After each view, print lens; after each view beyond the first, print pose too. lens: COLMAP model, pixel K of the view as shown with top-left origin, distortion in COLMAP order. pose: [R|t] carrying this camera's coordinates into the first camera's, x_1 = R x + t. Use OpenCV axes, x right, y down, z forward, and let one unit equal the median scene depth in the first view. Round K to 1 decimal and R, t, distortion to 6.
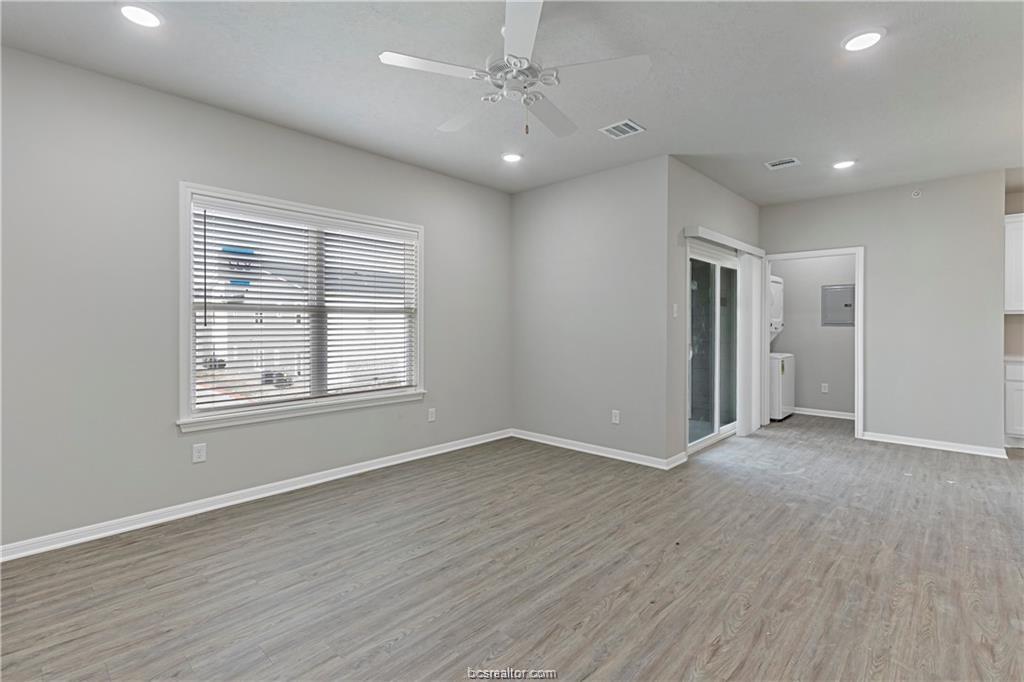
lens RADIAL K [[491.5, 0, 508.6], [0, 491.5, 322.6], [0, 0, 1]] dist [0.010813, -0.000489]
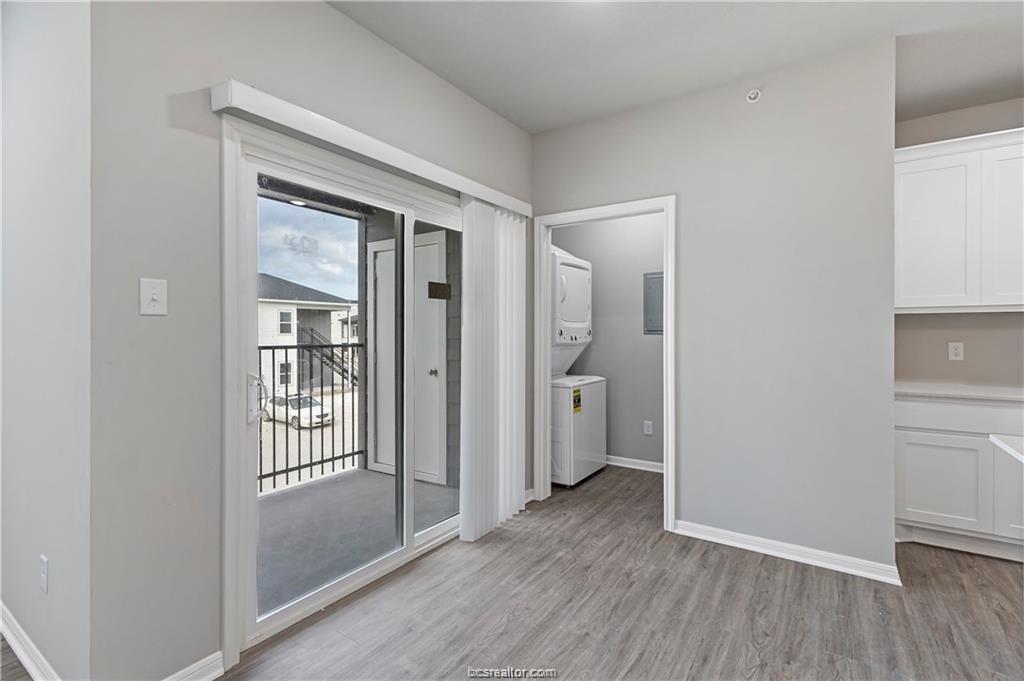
lens RADIAL K [[471.7, 0, 512.0], [0, 471.7, 340.5], [0, 0, 1]] dist [-0.000077, -0.000501]
pose [[0.989164, -0.006940, 0.146650, 0.097753], [0.003978, 0.999782, 0.020486, 0.000388], [-0.146760, -0.019681, 0.988976, 0.106603]]
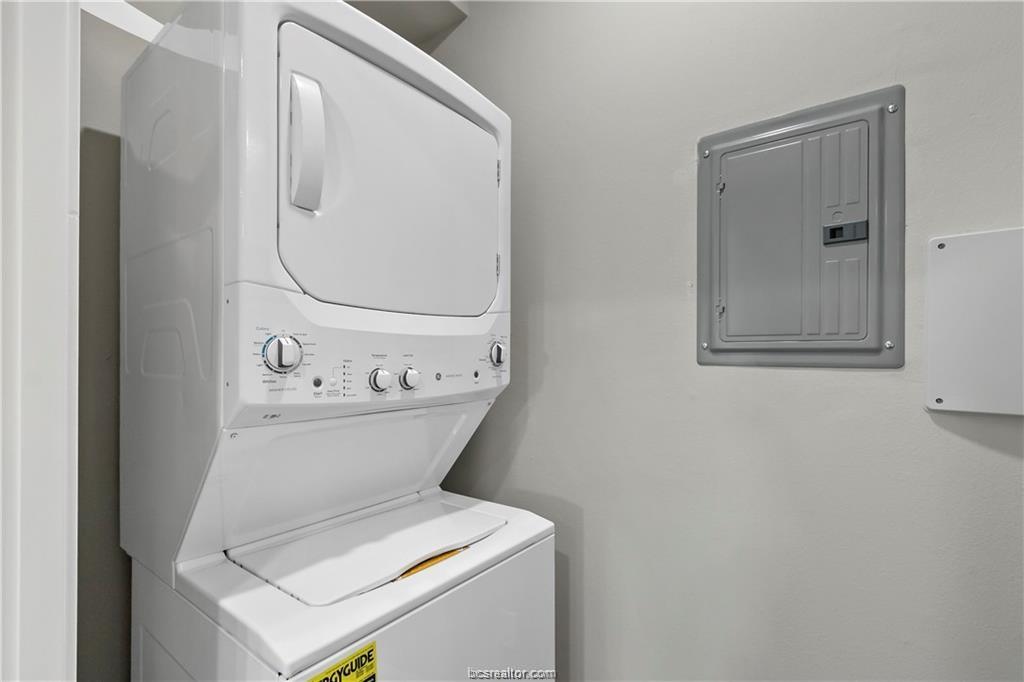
lens RADIAL K [[484.1, 0, 512.5], [0, 484.1, 356.7], [0, 0, 1]] dist [-0.013908, -0.000132]
pose [[0.997089, -0.000260, 0.076245, 0.148227], [-0.001235, 0.999808, 0.019561, 0.000224], [-0.076236, -0.019599, 0.996897, 0.222695]]
